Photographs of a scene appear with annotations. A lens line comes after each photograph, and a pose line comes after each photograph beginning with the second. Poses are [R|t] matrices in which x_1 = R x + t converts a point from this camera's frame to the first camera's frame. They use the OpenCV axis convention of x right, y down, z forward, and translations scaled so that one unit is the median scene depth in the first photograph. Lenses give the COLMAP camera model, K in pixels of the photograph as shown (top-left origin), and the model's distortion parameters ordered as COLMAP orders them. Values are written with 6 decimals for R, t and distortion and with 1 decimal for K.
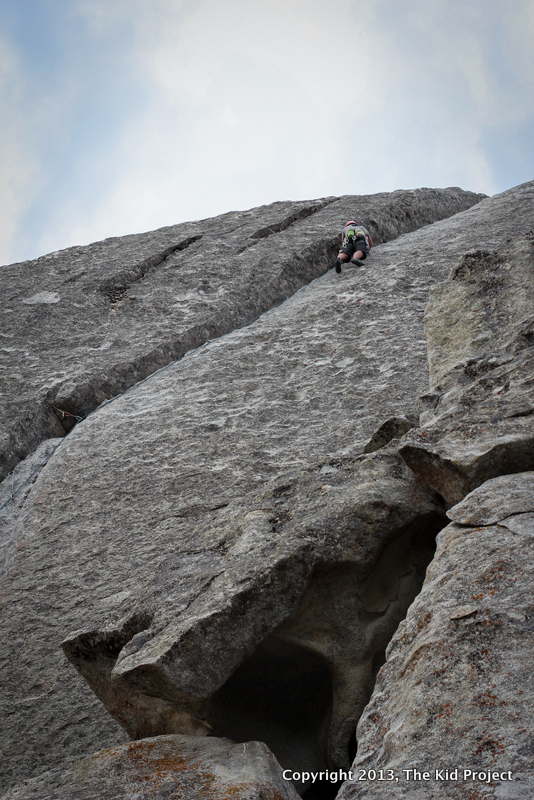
lens RADIAL K [[1851.3, 0, 267.0], [0, 1851.3, 399.9], [0, 0, 1]] dist [-0.045645, 0.000000]
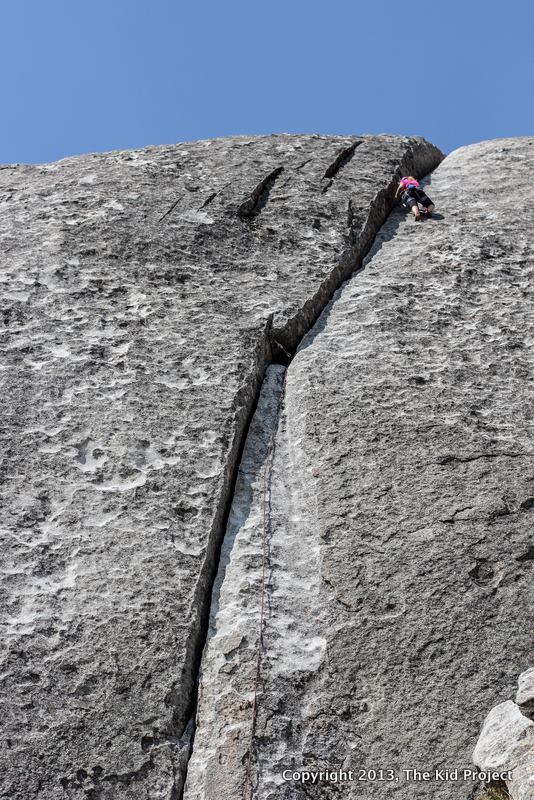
lens RADIAL K [[1851.3, 0, 267.0], [0, 1851.3, 400.2], [0, 0, 1]] dist [-0.045645, 0.000000]
pose [[0.937605, 0.132466, 0.321481, -0.541535], [-0.167249, 0.982416, 0.082980, -0.058638], [-0.304836, -0.131570, 0.943273, -0.097116]]
